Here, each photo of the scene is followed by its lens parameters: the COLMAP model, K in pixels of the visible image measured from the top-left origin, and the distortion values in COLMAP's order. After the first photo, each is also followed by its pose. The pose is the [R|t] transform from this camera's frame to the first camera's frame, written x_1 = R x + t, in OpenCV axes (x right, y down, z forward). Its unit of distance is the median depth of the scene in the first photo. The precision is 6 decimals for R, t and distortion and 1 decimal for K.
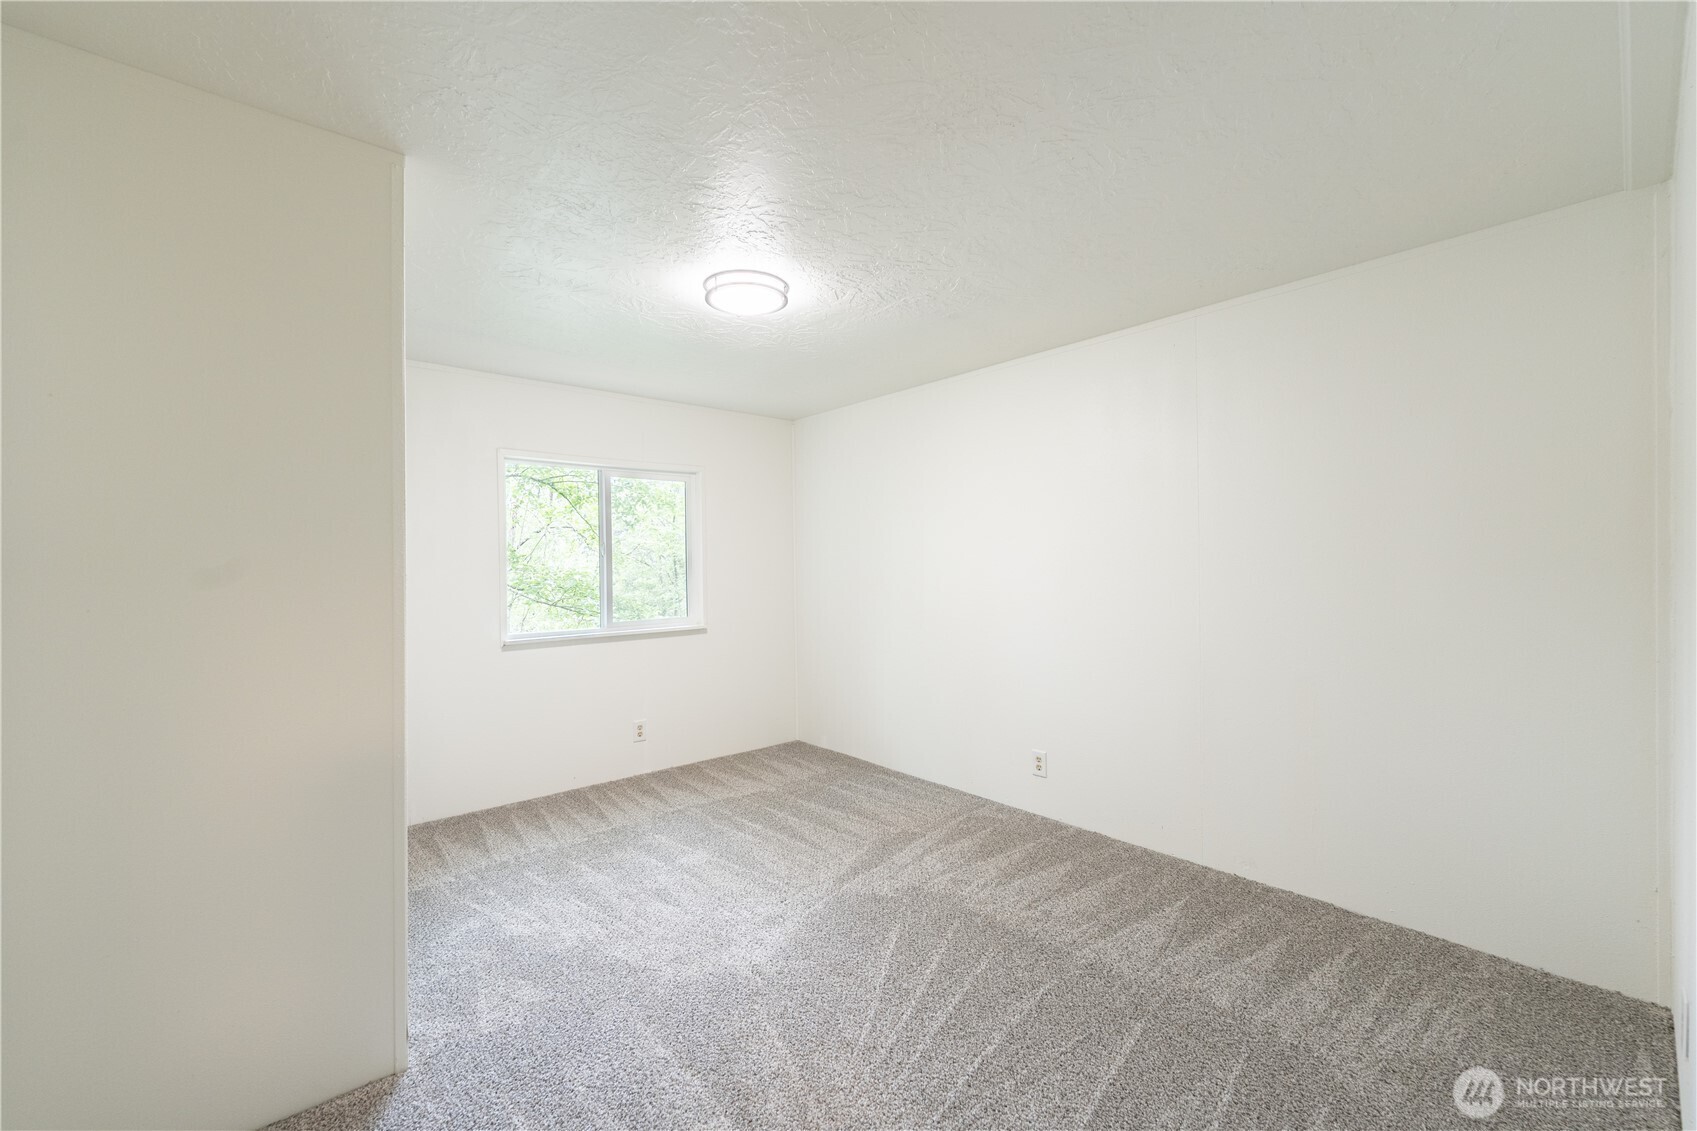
lens RADIAL K [[690.5, 0, 842.5], [0, 690.5, 565.1], [0, 0, 1]] dist [0.002168, -0.000768]
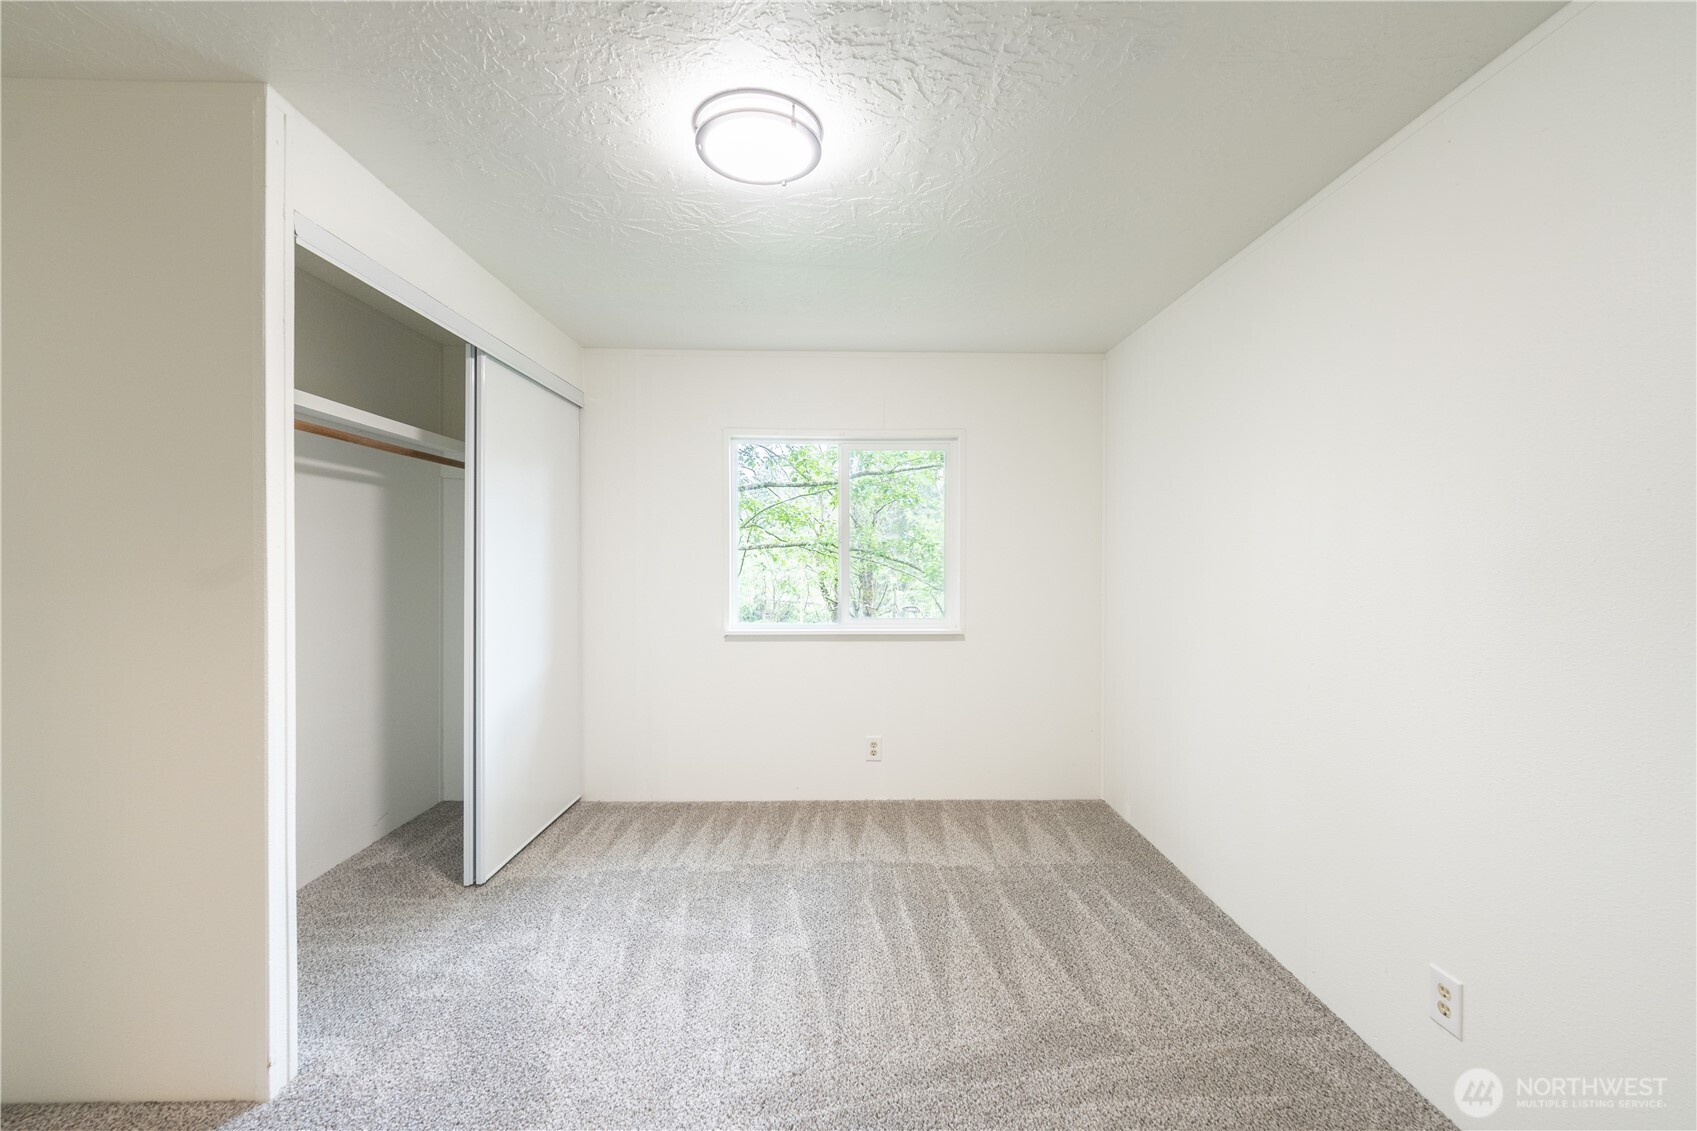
lens RADIAL K [[690.5, 0, 852.0], [0, 690.5, 565.1], [0, 0, 1]] dist [0.002168, -0.000768]
pose [[0.770991, 0.024352, -0.636381, 0.263683], [-0.013818, 0.999673, 0.021514, -0.003323], [0.636696, -0.007794, 0.771075, 0.399782]]
